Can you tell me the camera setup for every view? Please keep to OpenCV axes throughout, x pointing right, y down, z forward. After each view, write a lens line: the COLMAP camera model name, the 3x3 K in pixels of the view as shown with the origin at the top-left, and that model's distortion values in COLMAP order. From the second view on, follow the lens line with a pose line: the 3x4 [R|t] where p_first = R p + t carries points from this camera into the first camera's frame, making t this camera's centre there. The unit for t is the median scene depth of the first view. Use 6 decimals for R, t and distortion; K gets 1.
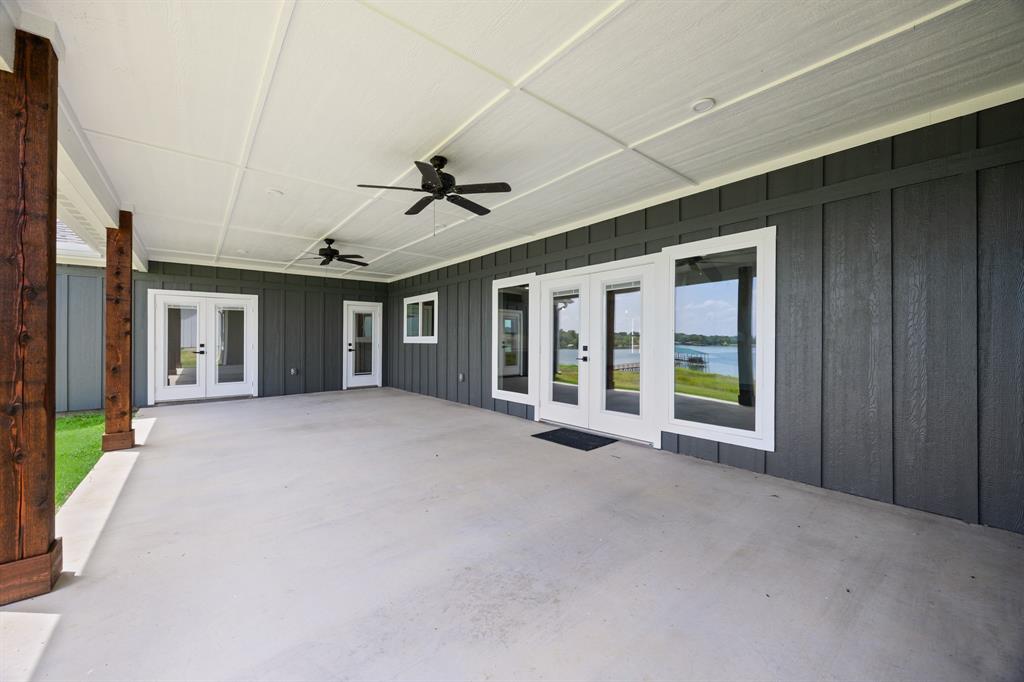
lens RADIAL K [[392.8, 0, 512.0], [0, 392.8, 341.0], [0, 0, 1]] dist [0.001054, 0.000058]
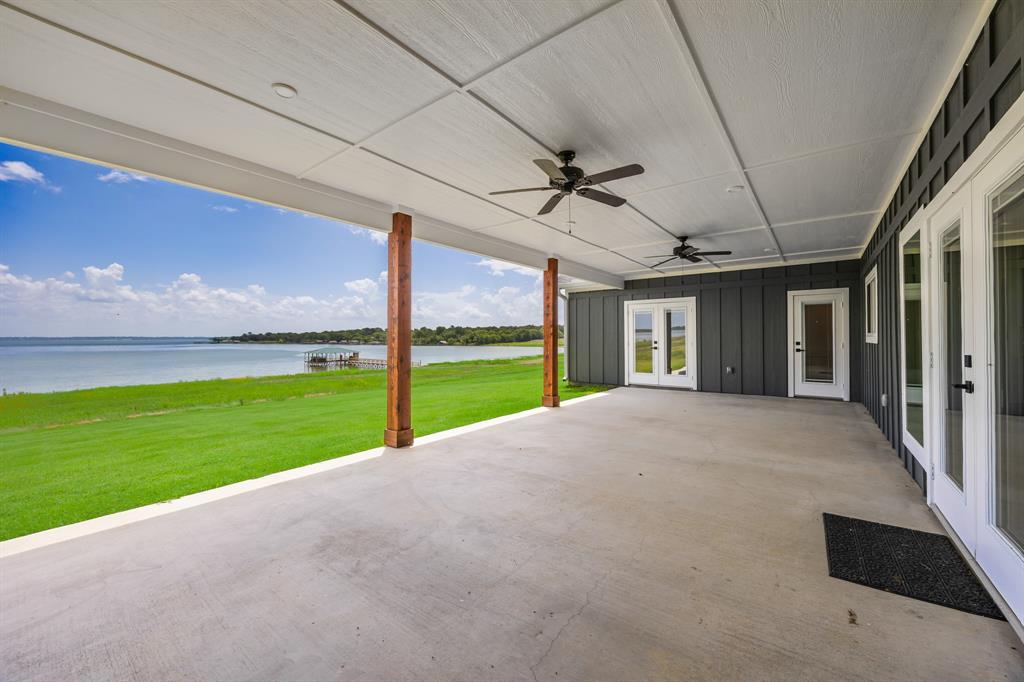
lens RADIAL K [[402.0, 0, 516.6], [0, 402.0, 332.2], [0, 0, 1]] dist [0.006555, -0.000106]
pose [[0.240480, -0.014406, -0.970547, 0.302347], [-0.001885, 0.999881, -0.015309, -0.000585], [0.970652, 0.005511, 0.240424, 0.248271]]
